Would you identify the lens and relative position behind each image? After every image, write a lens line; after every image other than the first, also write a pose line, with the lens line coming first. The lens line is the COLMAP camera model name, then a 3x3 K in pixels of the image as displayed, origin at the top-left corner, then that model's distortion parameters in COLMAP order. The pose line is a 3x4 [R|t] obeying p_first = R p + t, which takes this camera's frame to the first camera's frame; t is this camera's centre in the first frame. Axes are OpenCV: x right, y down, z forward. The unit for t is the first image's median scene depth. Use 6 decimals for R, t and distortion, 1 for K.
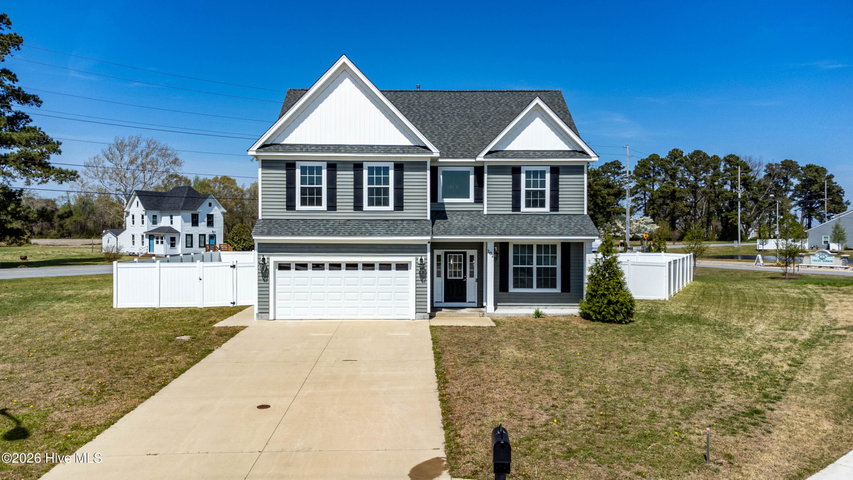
lens RADIAL K [[644.0, 0, 420.8], [0, 644.0, 241.5], [0, 0, 1]] dist [0.054639, 0.001693]
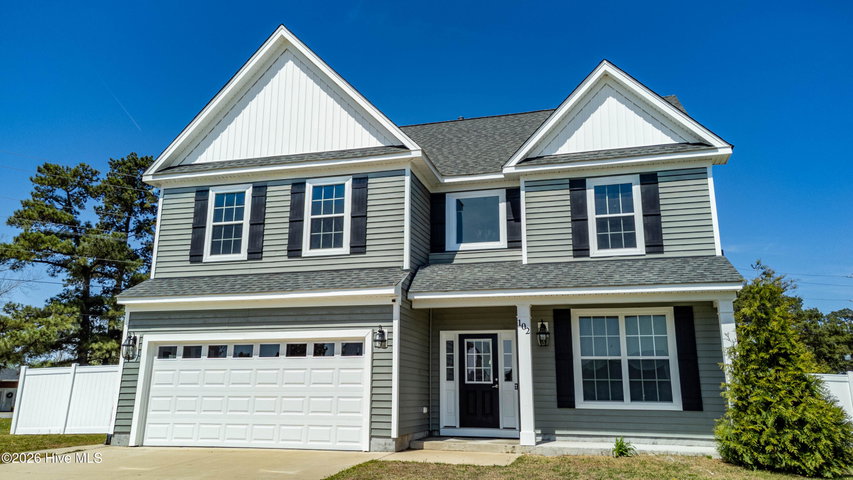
lens RADIAL K [[641.5, 0, 424.9], [0, 641.5, 238.0], [0, 0, 1]] dist [0.039574, 0.002162]
pose [[0.959341, -0.063146, -0.275096, 0.174630], [-0.010801, 0.965726, -0.259340, 0.083342], [0.282043, 0.251766, 0.925778, 0.455195]]
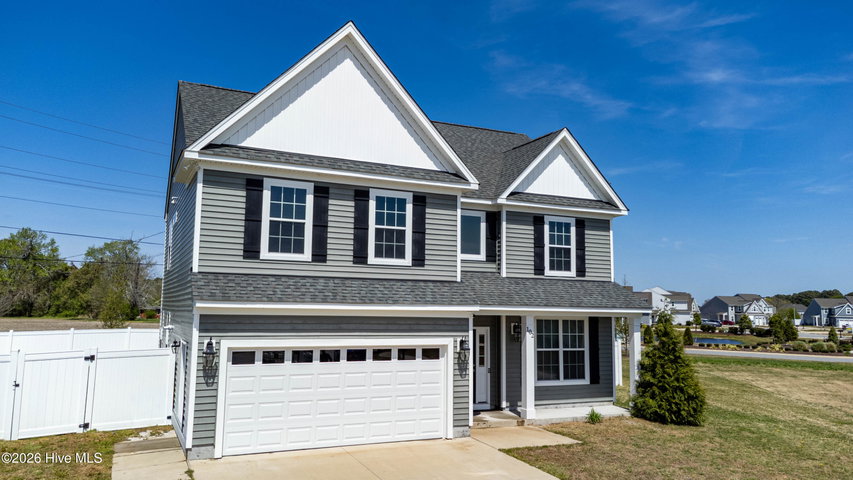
lens RADIAL K [[636.7, 0, 421.6], [0, 636.7, 238.4], [0, 0, 1]] dist [0.055746, 0.004658]
pose [[0.913187, 0.055909, 0.403688, -0.280292], [-0.004753, 0.991939, -0.126626, 0.005766], [-0.407513, 0.113715, 0.906092, 0.388727]]
